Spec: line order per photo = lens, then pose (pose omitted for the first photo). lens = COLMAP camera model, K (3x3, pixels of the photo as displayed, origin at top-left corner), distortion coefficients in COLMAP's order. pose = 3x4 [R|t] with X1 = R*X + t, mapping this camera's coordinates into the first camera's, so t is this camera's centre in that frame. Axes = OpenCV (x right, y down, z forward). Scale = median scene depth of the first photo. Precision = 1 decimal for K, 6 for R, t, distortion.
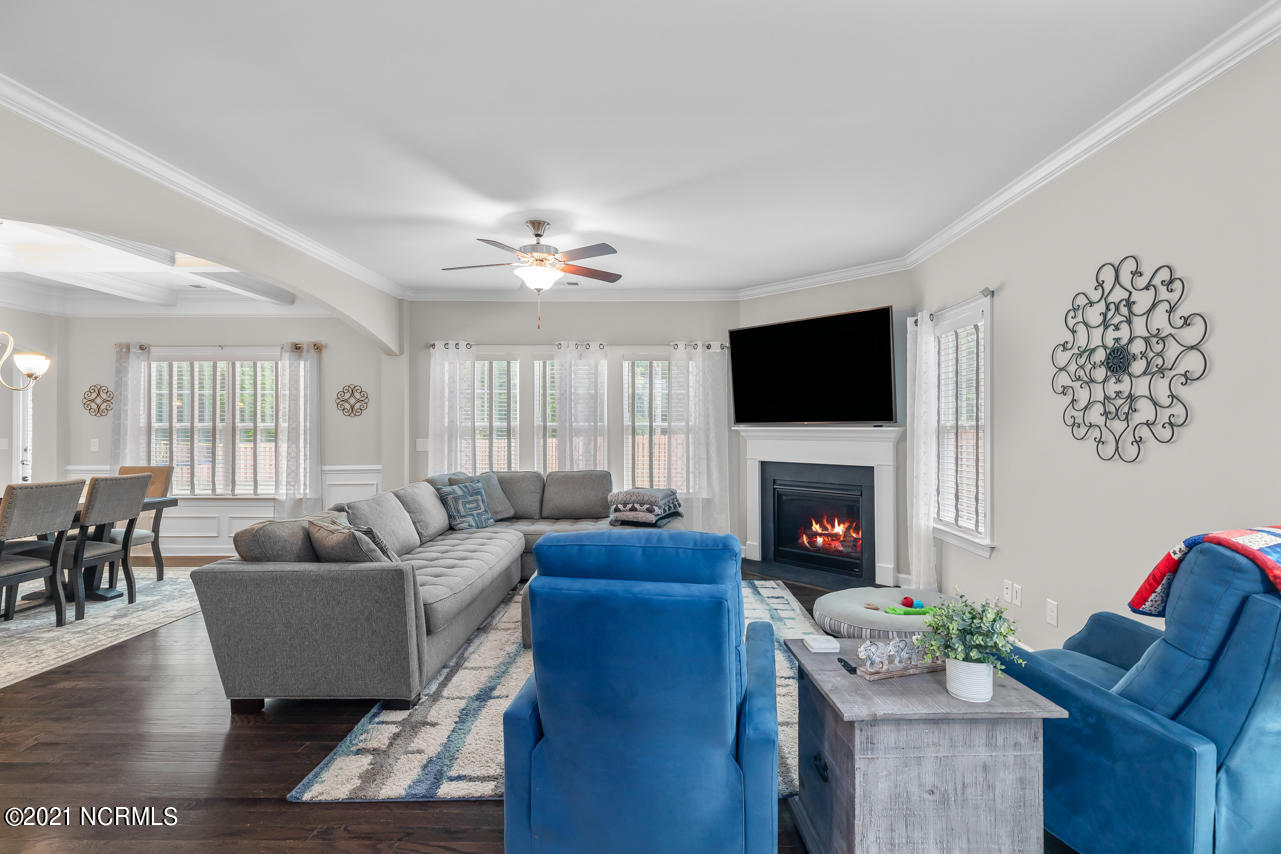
lens RADIAL K [[604.5, 0, 658.4], [0, 604.5, 428.9], [0, 0, 1]] dist [0.000381, 0.002092]
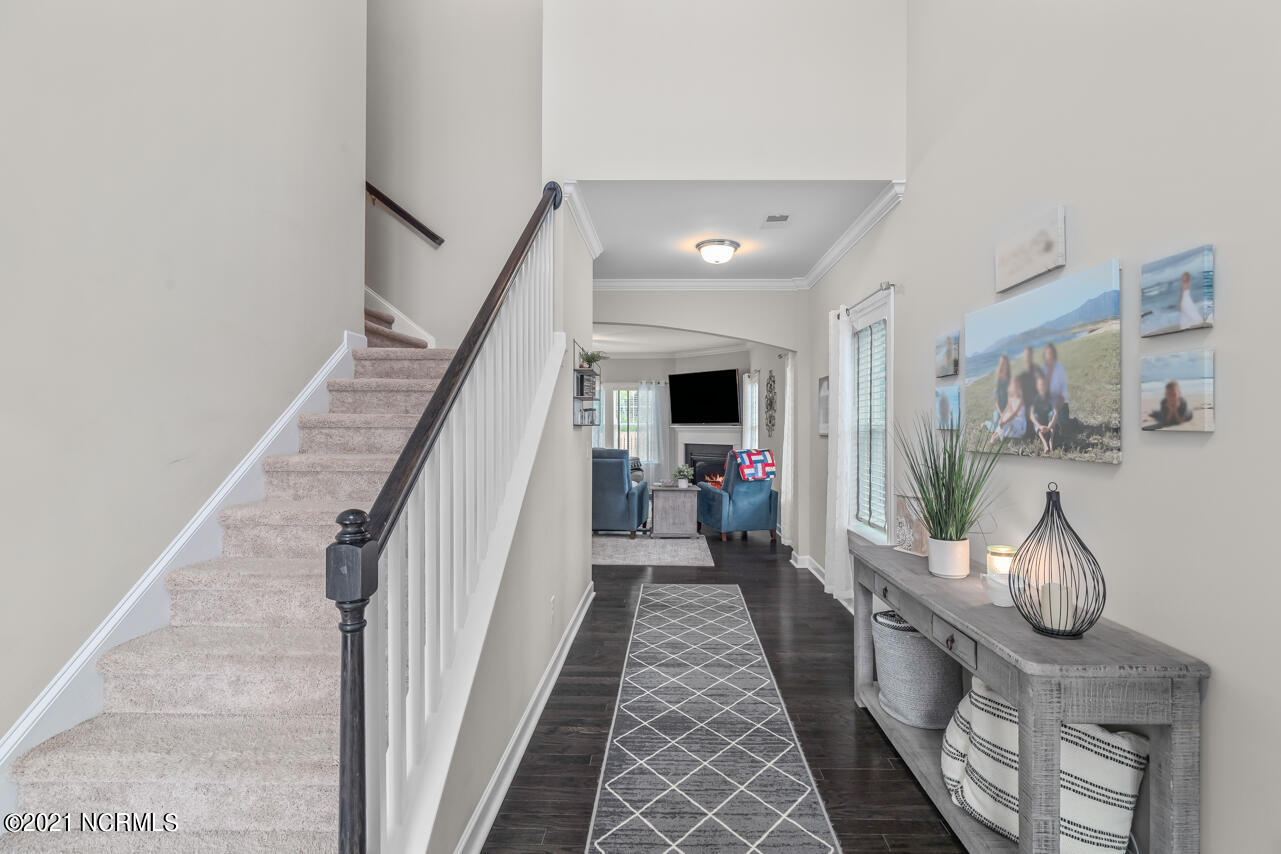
lens RADIAL K [[604.5, 0, 650.7], [0, 604.5, 428.0], [0, 0, 1]] dist [0.000381, 0.002092]
pose [[0.999712, -0.001131, -0.023984, 0.160215], [0.001161, 0.999999, 0.001231, 0.002895], [0.023983, -0.001259, 0.999712, -1.373753]]
